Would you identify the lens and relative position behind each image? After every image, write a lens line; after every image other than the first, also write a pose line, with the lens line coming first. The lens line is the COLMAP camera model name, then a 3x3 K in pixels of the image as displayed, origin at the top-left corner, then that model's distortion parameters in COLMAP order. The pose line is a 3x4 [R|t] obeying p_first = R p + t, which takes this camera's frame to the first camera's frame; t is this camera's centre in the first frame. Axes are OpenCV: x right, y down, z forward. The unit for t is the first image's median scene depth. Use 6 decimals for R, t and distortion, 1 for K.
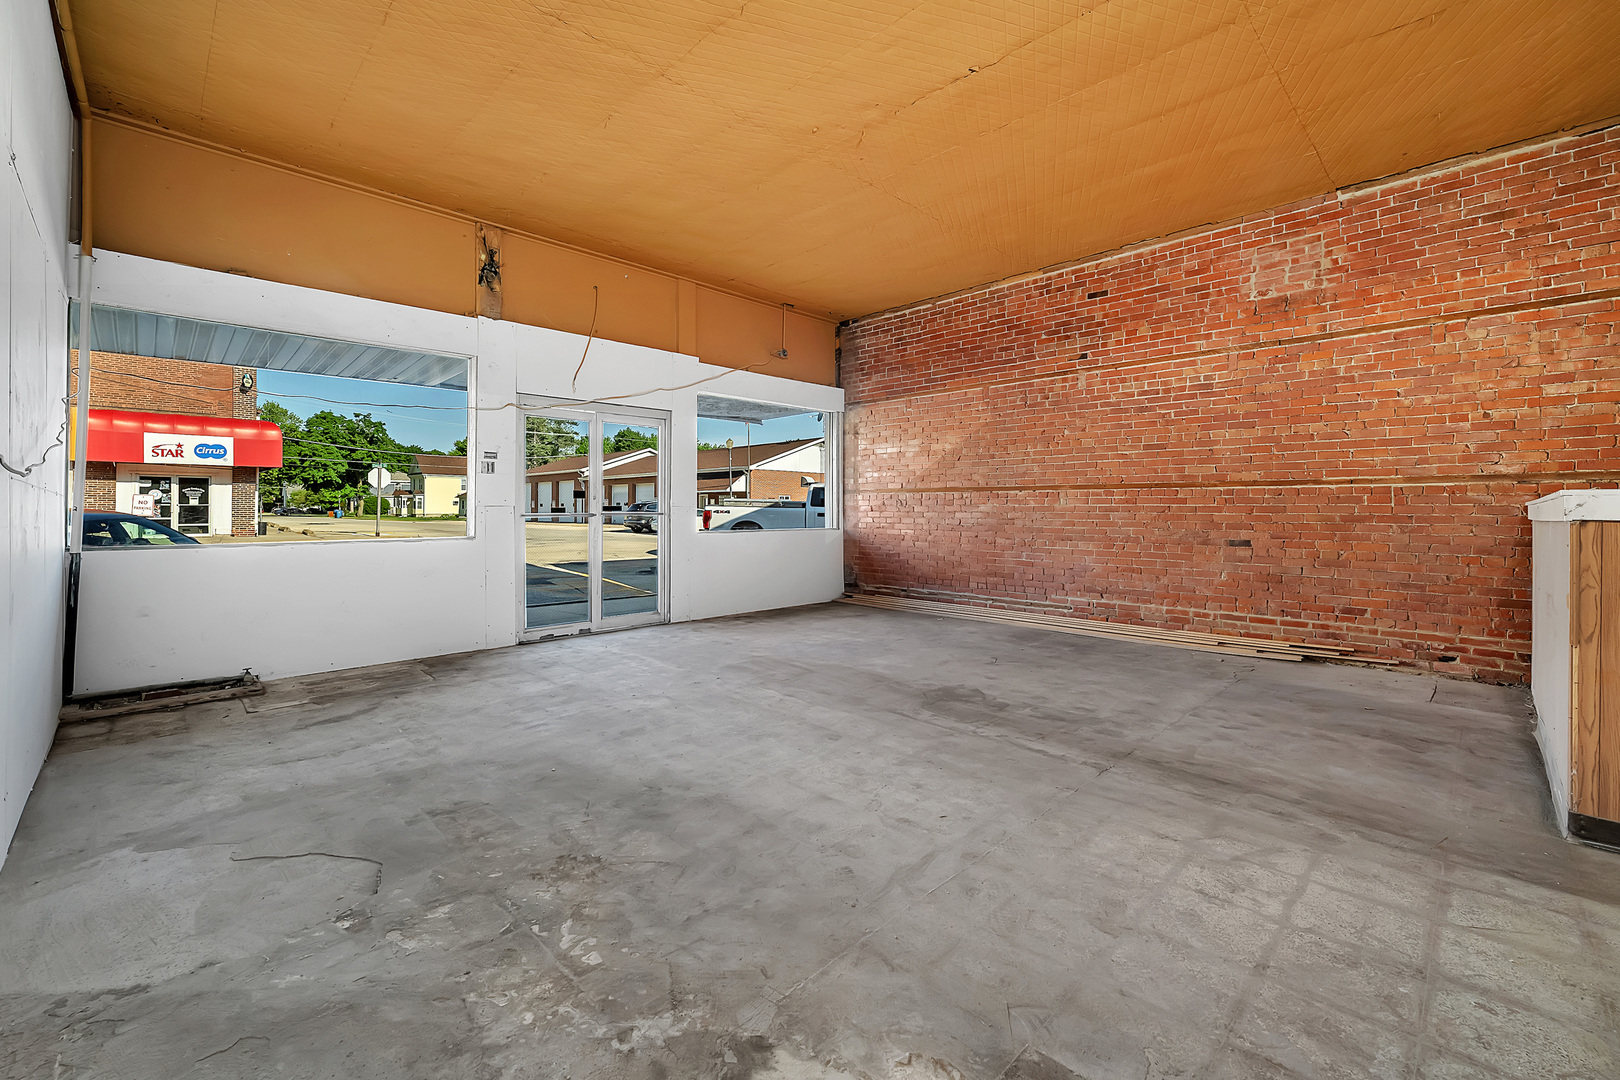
lens RADIAL K [[666.3, 0, 797.0], [0, 666.3, 508.1], [0, 0, 1]] dist [-0.001233, 0.000728]
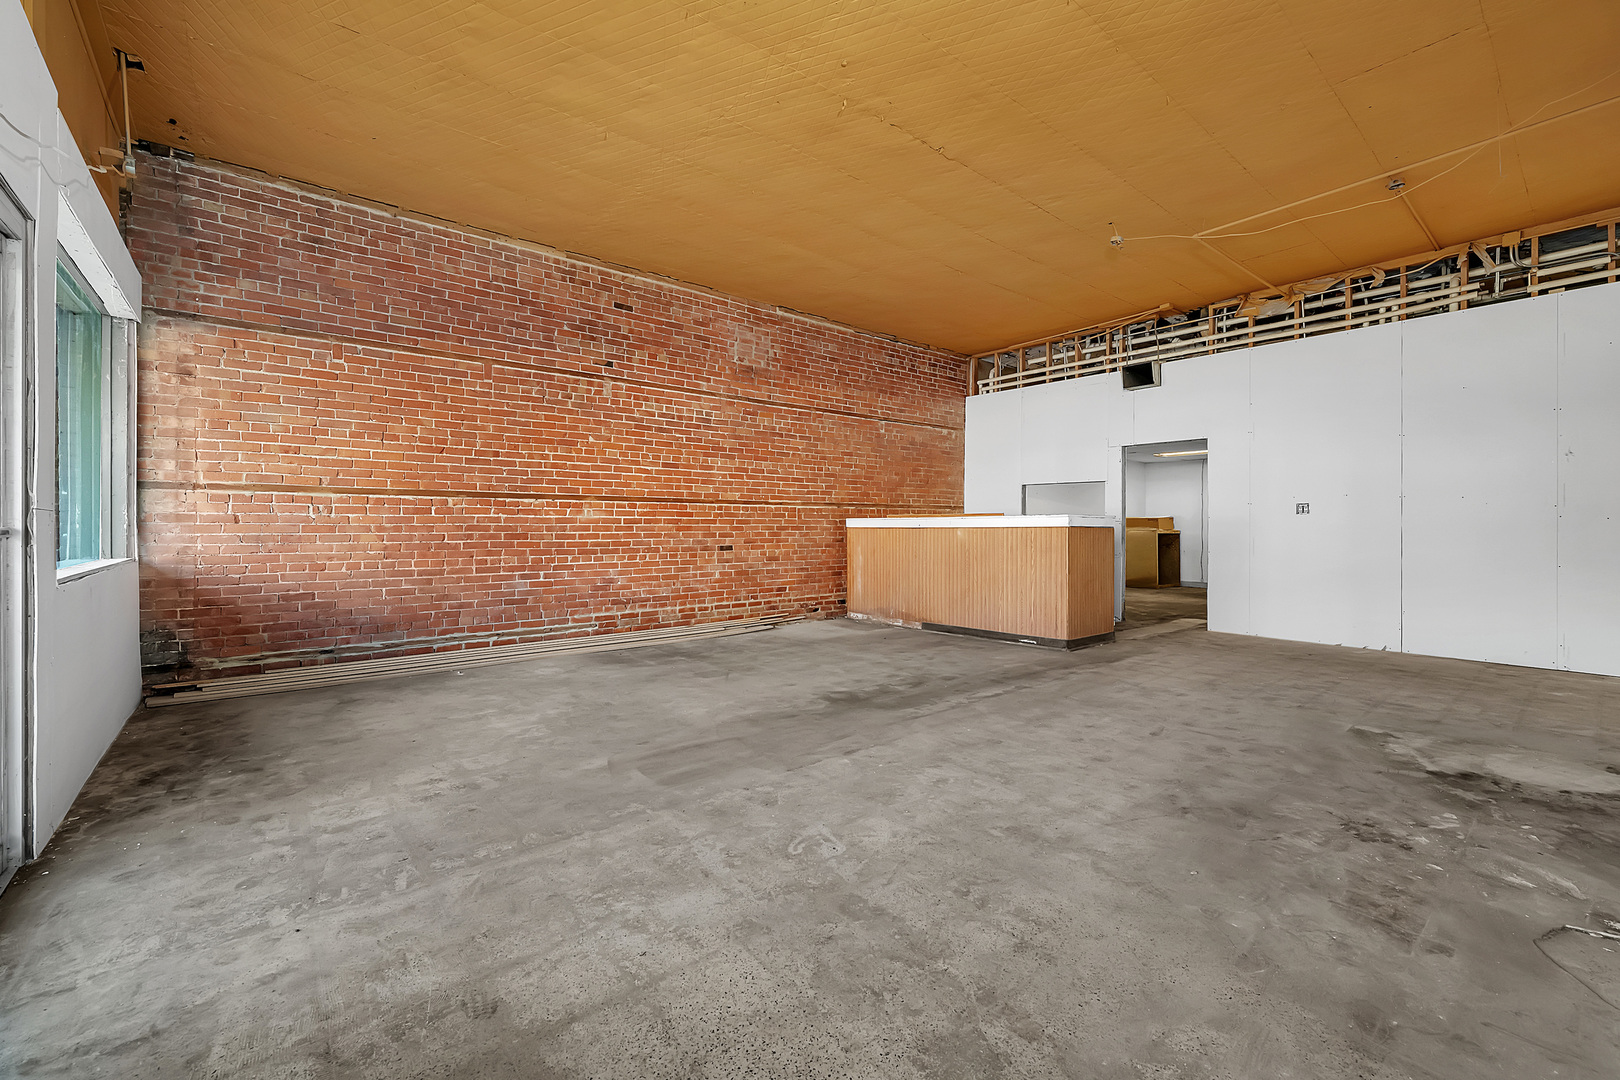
lens RADIAL K [[666.3, 0, 816.7], [0, 666.3, 523.3], [0, 0, 1]] dist [-0.001233, 0.000728]
pose [[0.078064, -0.000310, 0.996948, -0.594026], [-0.003799, 0.999993, 0.000608, 0.003700], [-0.996941, -0.003835, 0.078062, 0.712972]]
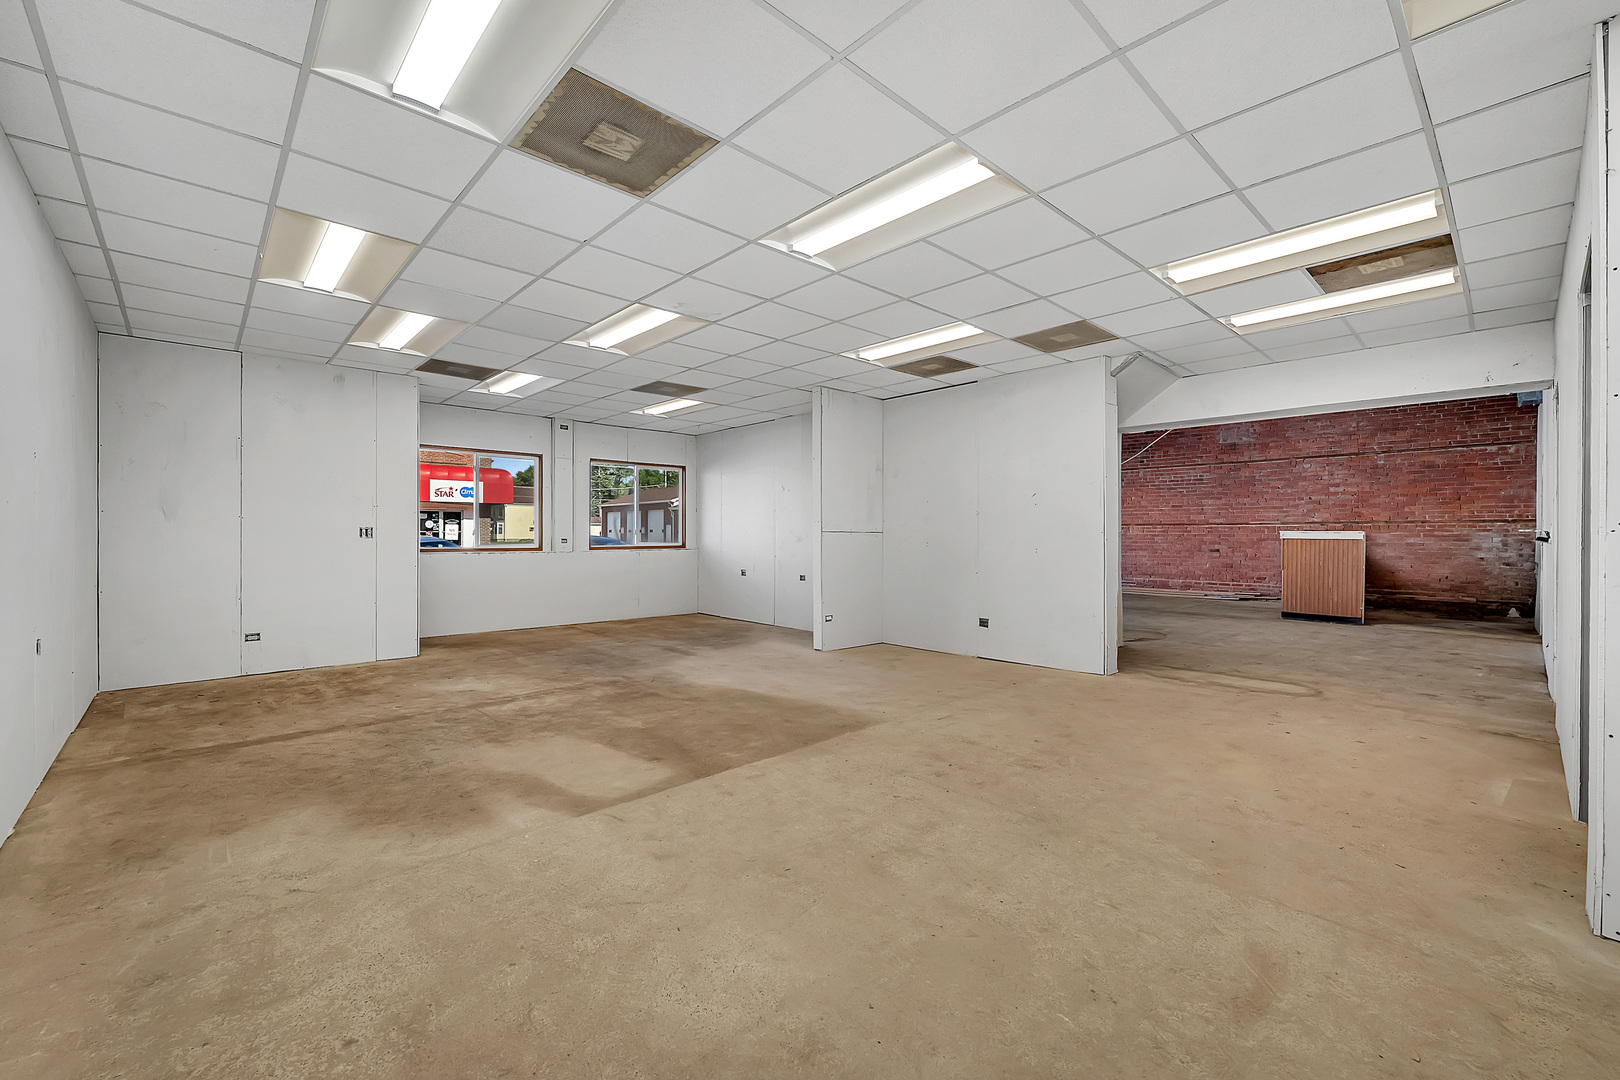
lens RADIAL K [[666.3, 0, 790.8], [0, 666.3, 539.1], [0, 0, 1]] dist [-0.001233, 0.000728]
pose [[0.999119, 0.000318, -0.041973, -0.658735], [0.000016, 0.999968, 0.007956, -0.003596], [0.041974, -0.007950, 0.999087, -1.281942]]
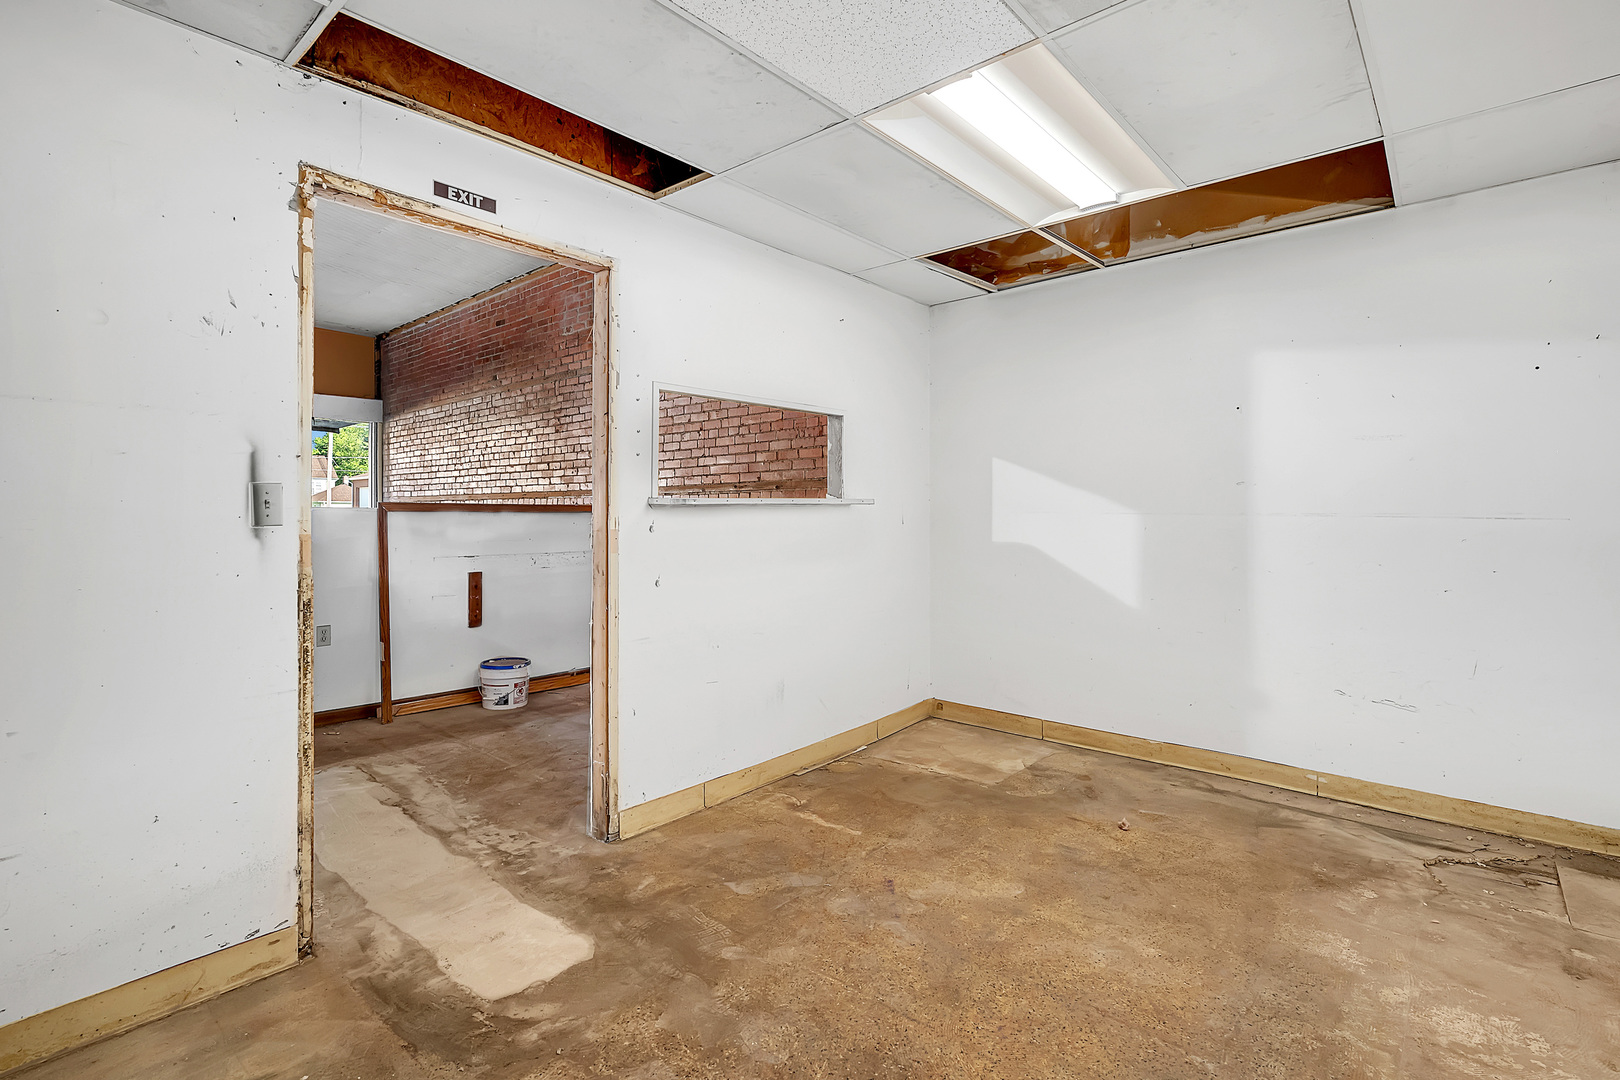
lens RADIAL K [[761.5, 0, 808.9], [0, 761.5, 513.3], [0, 0, 1]] dist [-0.004679, 0.001181]
pose [[0.997253, -0.007115, 0.073723, 0.974604], [0.006905, 0.999971, 0.003103, -0.003578], [-0.073743, -0.002585, 0.997274, -0.339248]]
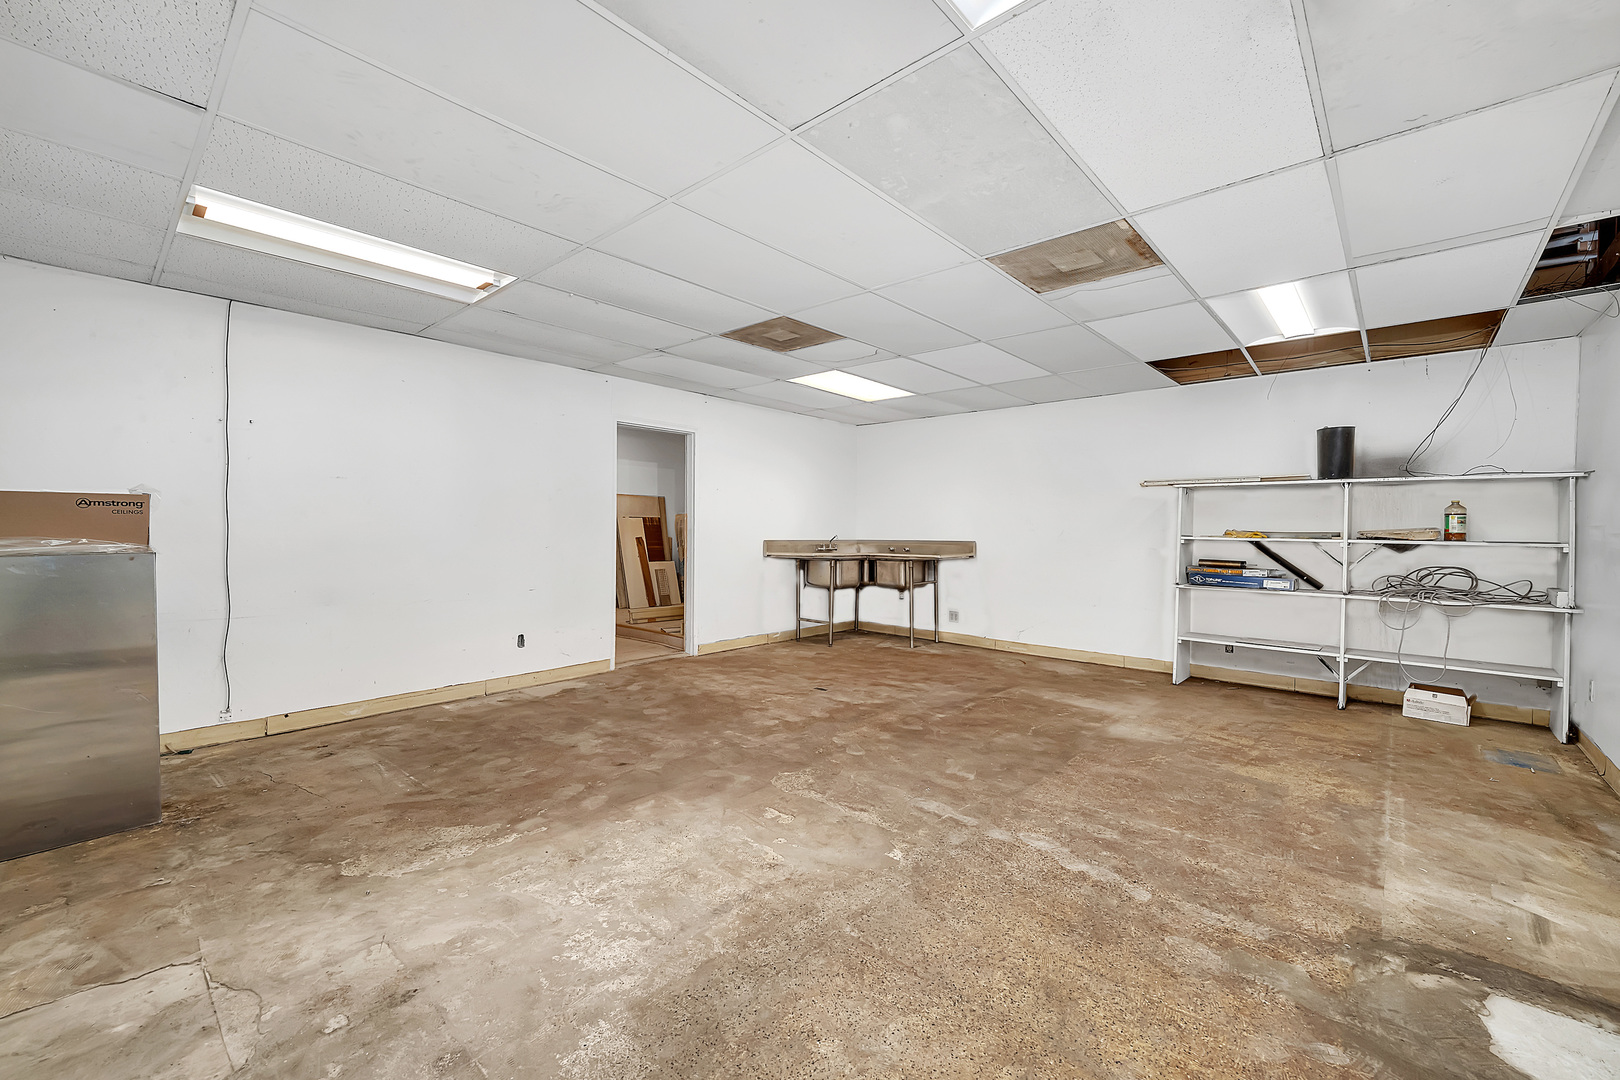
lens RADIAL K [[666.3, 0, 811.2], [0, 666.3, 538.3], [0, 0, 1]] dist [-0.001233, 0.000728]
pose [[-0.997809, -0.014982, -0.064445, 1.182254], [-0.015641, 0.999830, 0.009743, 0.003282], [0.064288, 0.010730, -0.997874, 0.253284]]
